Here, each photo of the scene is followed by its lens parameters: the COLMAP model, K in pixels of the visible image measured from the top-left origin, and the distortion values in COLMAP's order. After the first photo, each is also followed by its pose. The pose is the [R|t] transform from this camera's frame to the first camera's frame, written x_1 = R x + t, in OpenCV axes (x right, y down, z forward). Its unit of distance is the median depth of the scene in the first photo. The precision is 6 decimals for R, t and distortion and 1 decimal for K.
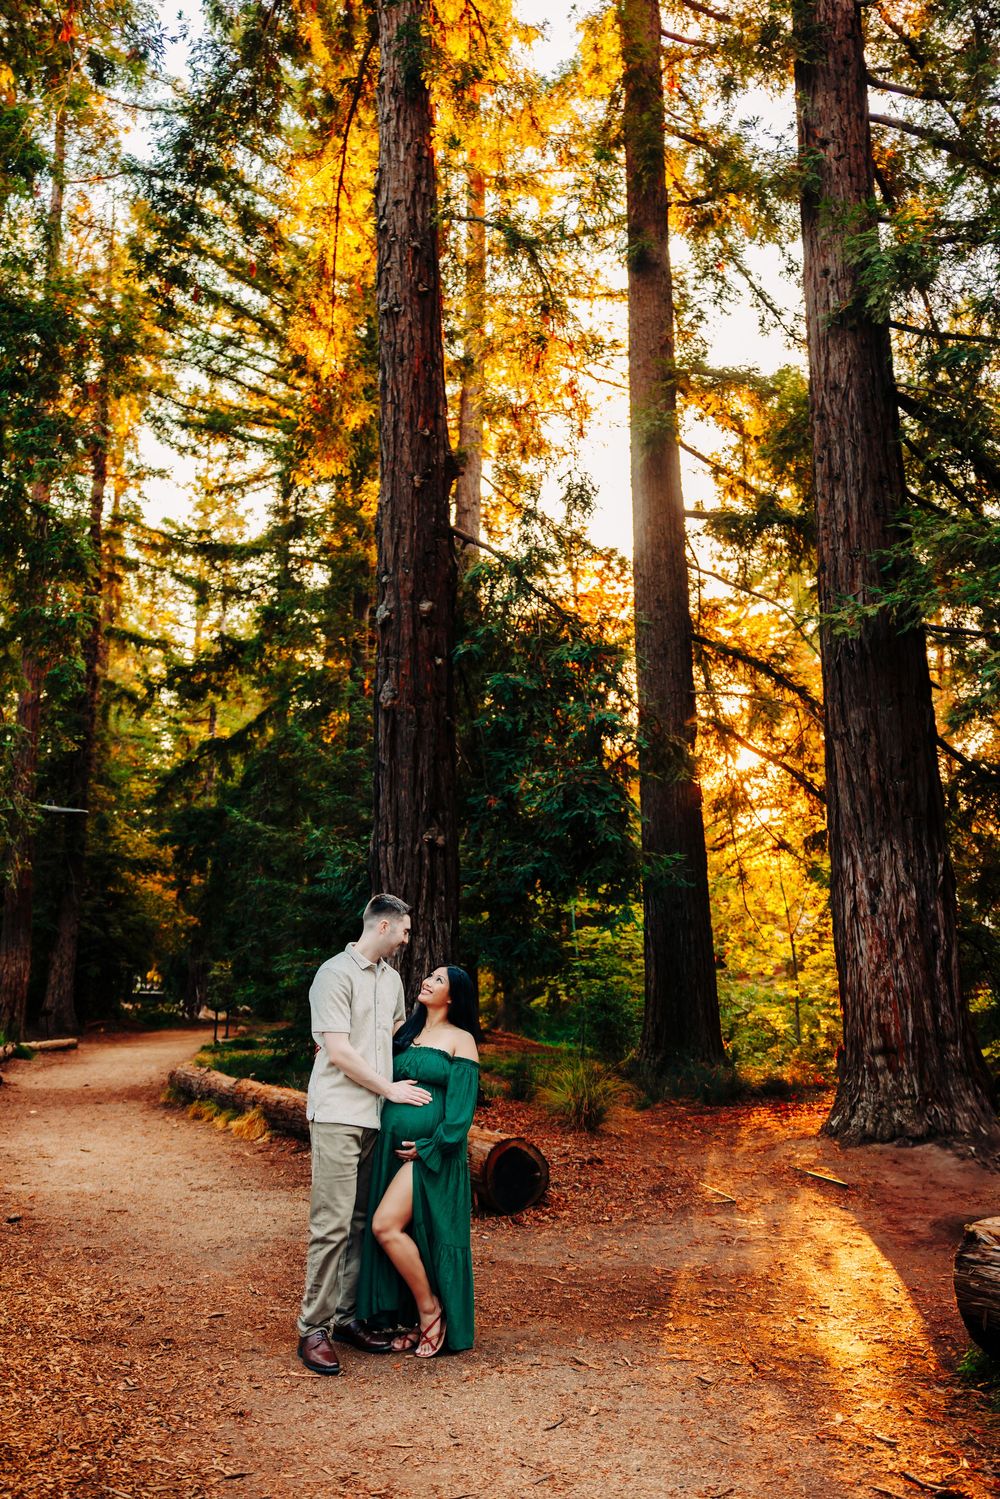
lens RADIAL K [[1192.2, 0, 495.4], [0, 1192.2, 754.3], [0, 0, 1]] dist [-0.027009, 0.010878]
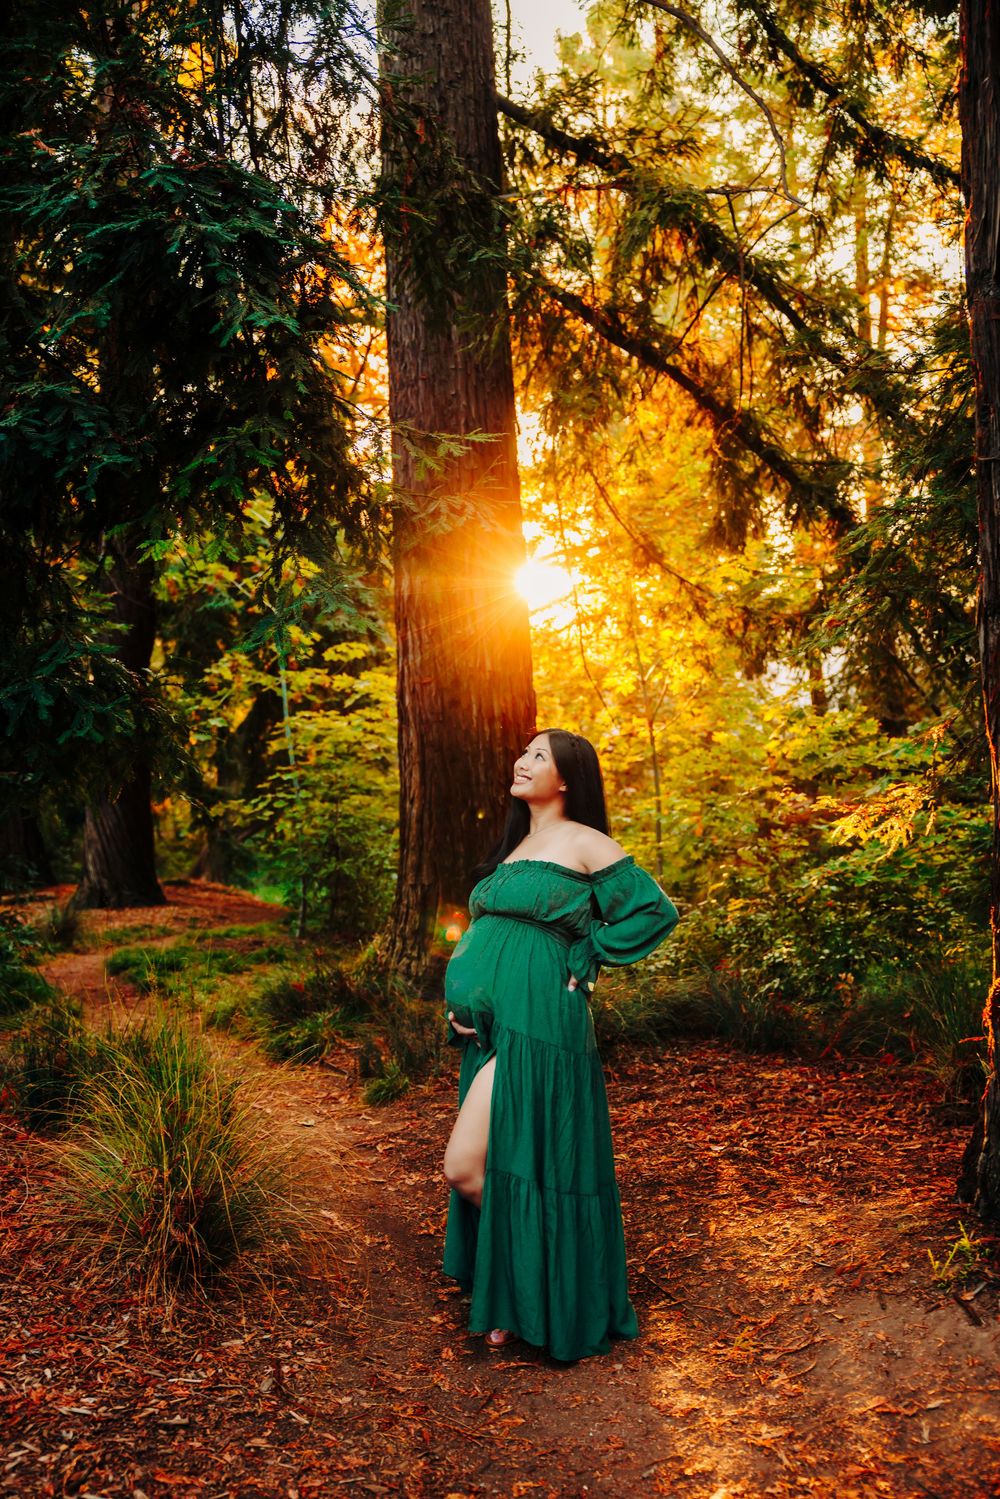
lens RADIAL K [[1386.3, 0, 488.8], [0, 1386.3, 751.4], [0, 0, 1]] dist [-0.007400, 0.012660]
pose [[0.984298, -0.018526, 0.175541, 0.081520], [-0.007308, 0.989347, 0.145390, 0.115384], [-0.176364, -0.144390, 0.973677, 0.582822]]
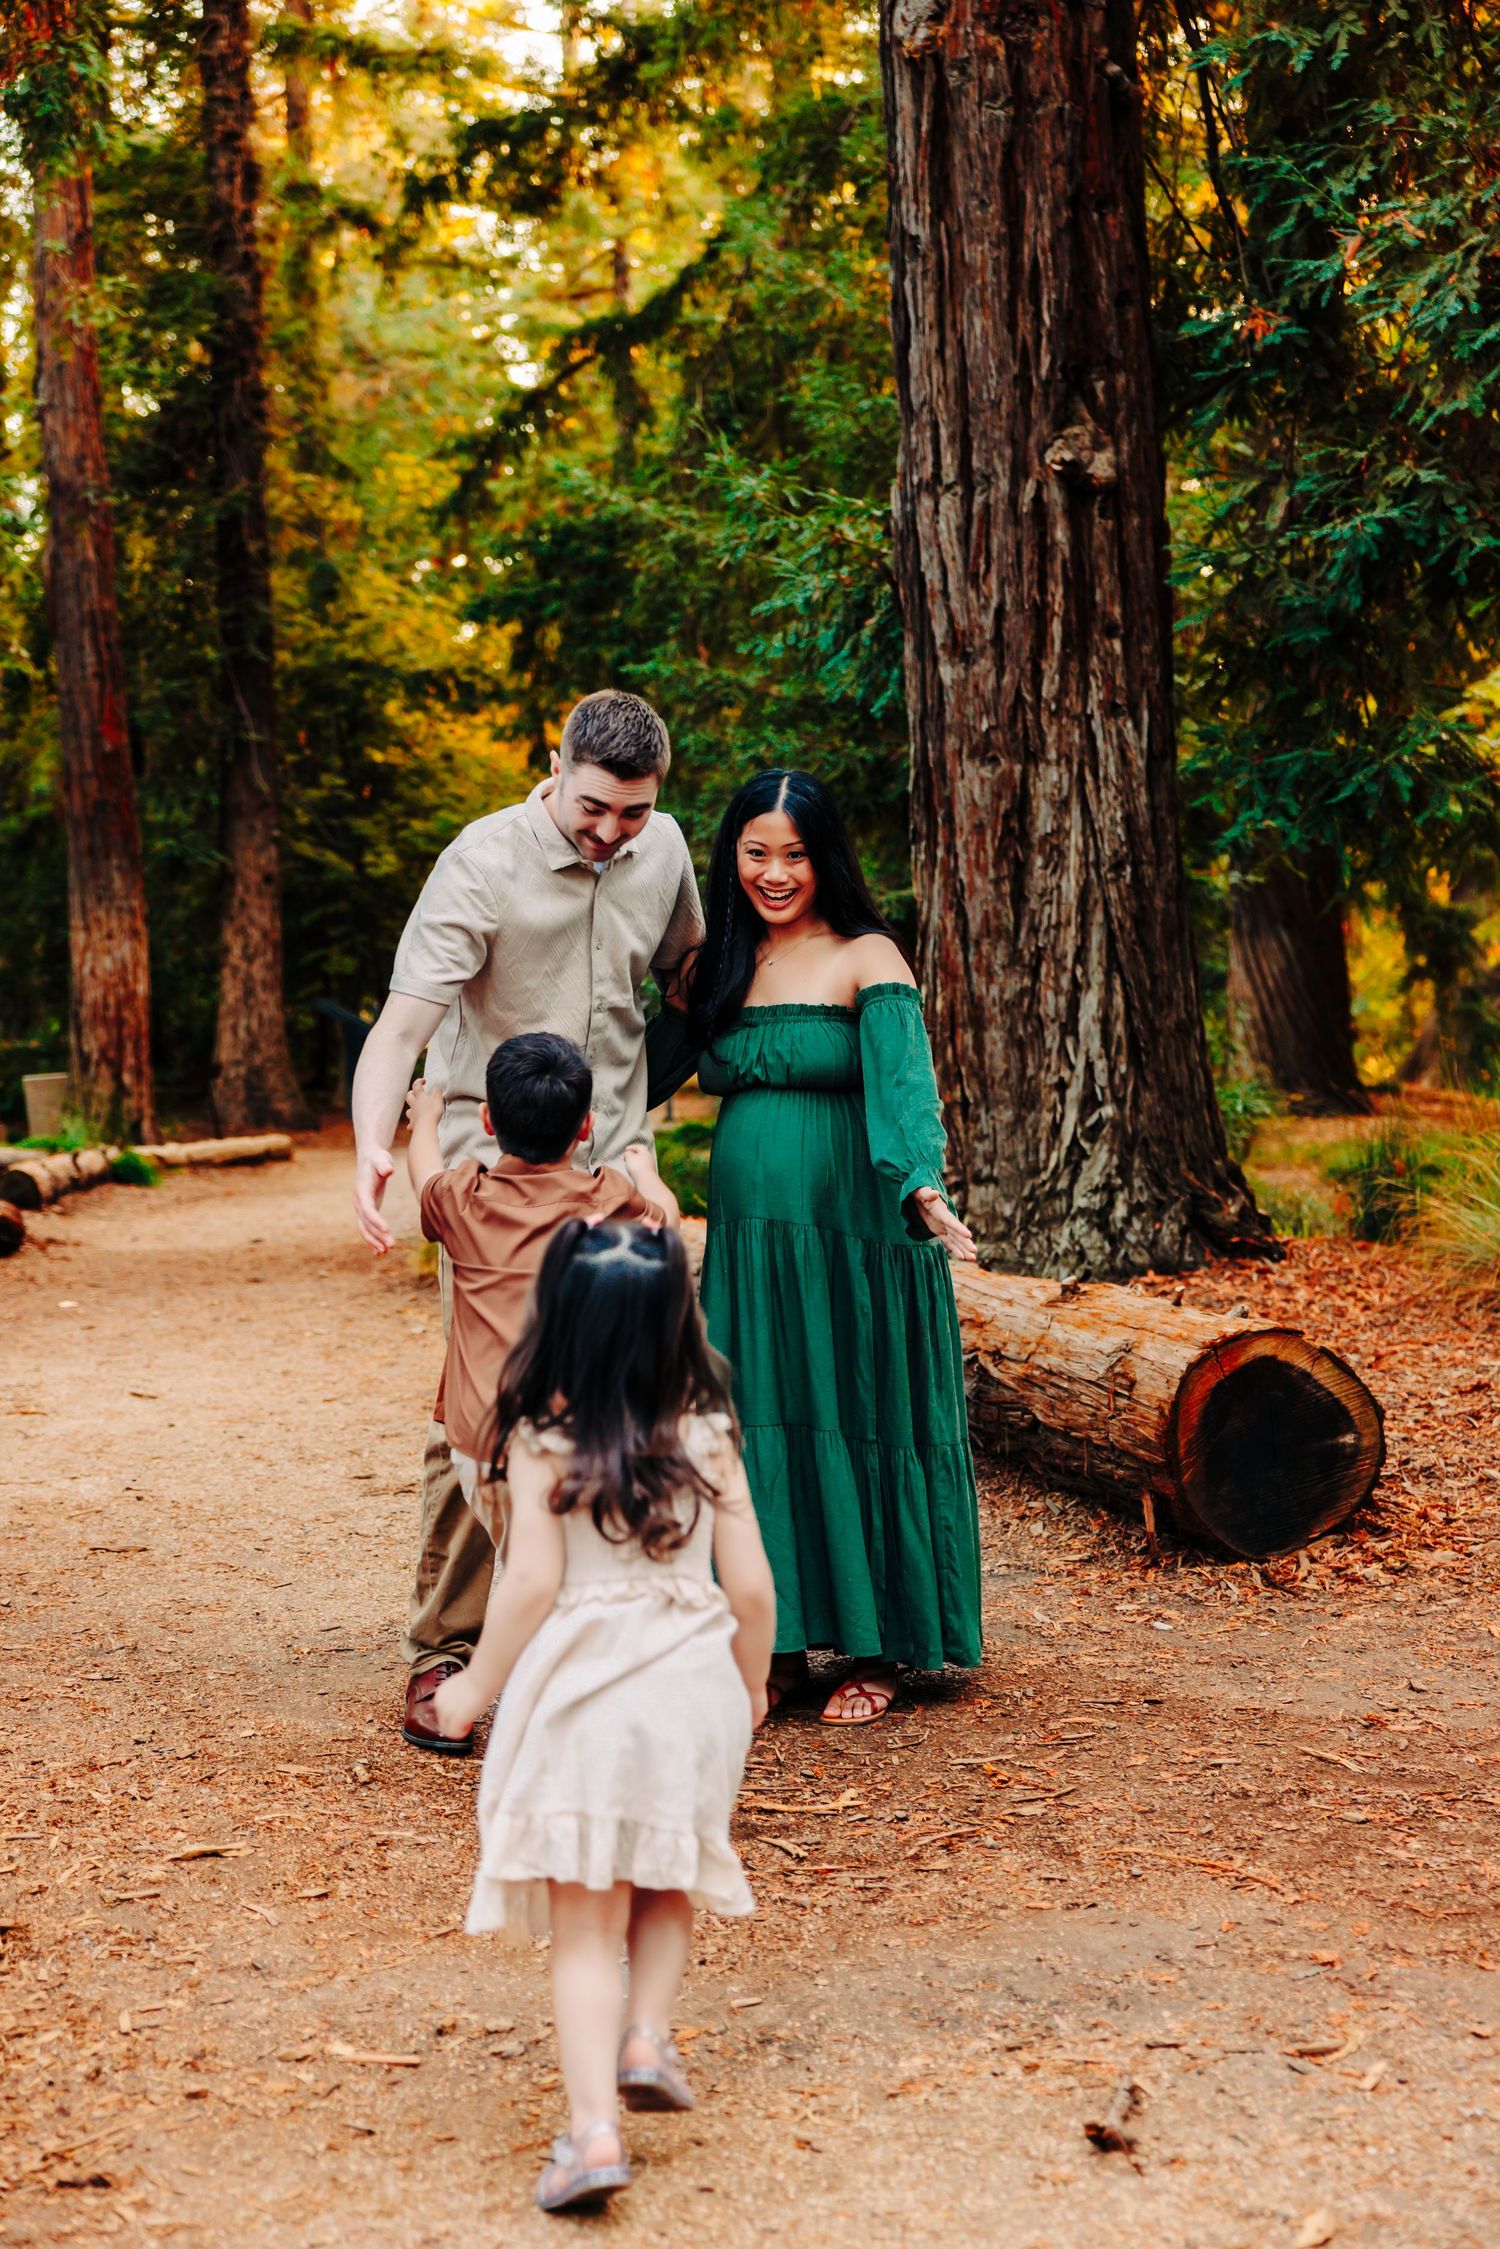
lens RADIAL K [[3163.6, 0, 740.4], [0, 3163.6, 1174.9], [0, 0, 1]] dist [0.019726, 0.002026]
pose [[0.974510, -0.023624, -0.223095, 0.044429], [0.077265, 0.968944, 0.234901, 0.048493], [0.210617, -0.246151, 0.946071, 0.120703]]
